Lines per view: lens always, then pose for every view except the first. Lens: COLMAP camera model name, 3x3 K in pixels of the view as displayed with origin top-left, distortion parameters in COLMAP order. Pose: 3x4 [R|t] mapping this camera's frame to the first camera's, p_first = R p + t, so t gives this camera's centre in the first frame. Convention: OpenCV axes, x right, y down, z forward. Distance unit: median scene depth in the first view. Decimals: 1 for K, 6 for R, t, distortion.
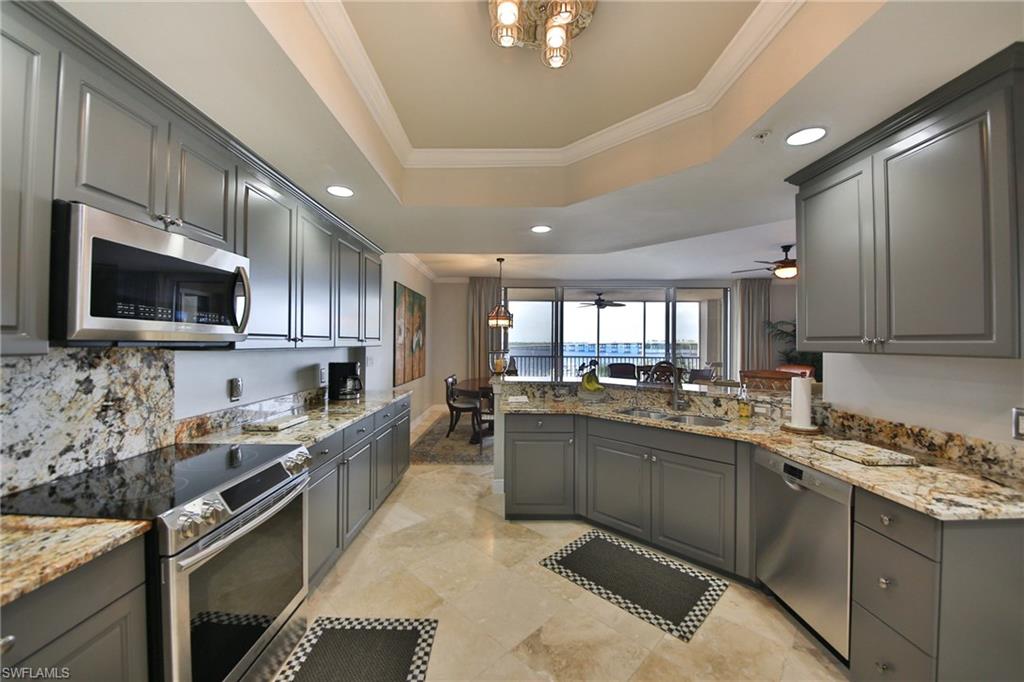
lens RADIAL K [[374.7, 0, 506.2], [0, 374.7, 341.7], [0, 0, 1]] dist [0.002816, -0.009662]
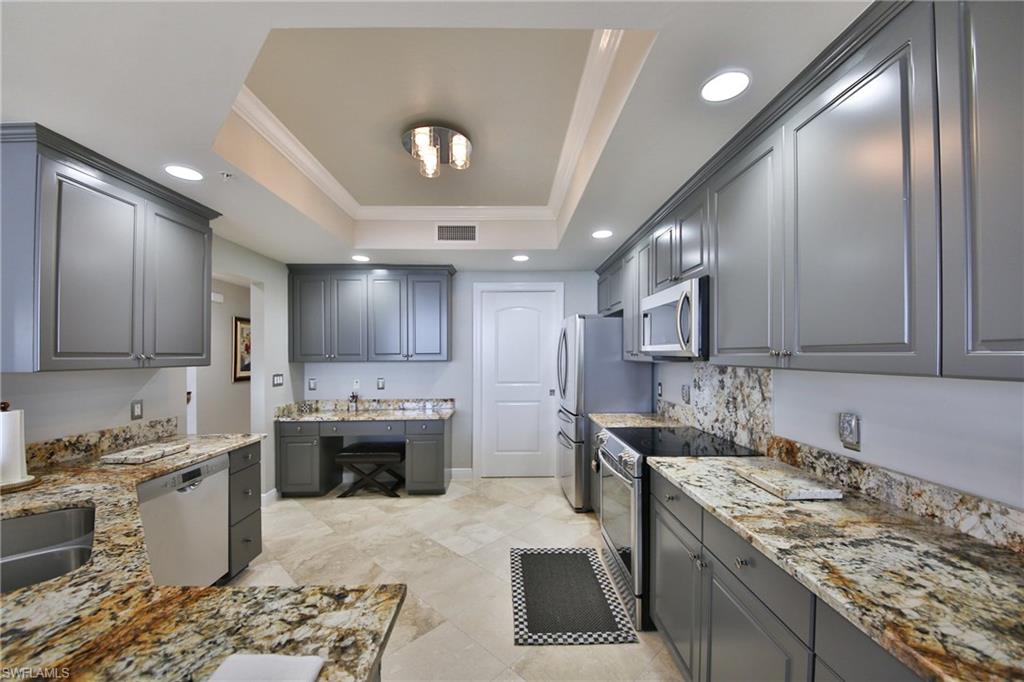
lens RADIAL K [[394.9, 0, 516.0], [0, 394.9, 352.8], [0, 0, 1]] dist [-0.000201, -0.012001]
pose [[-0.999648, 0.002982, -0.026346, -0.174490], [0.003175, 0.999968, -0.007282, -0.005681], [0.026324, -0.007363, -0.999626, 2.222351]]
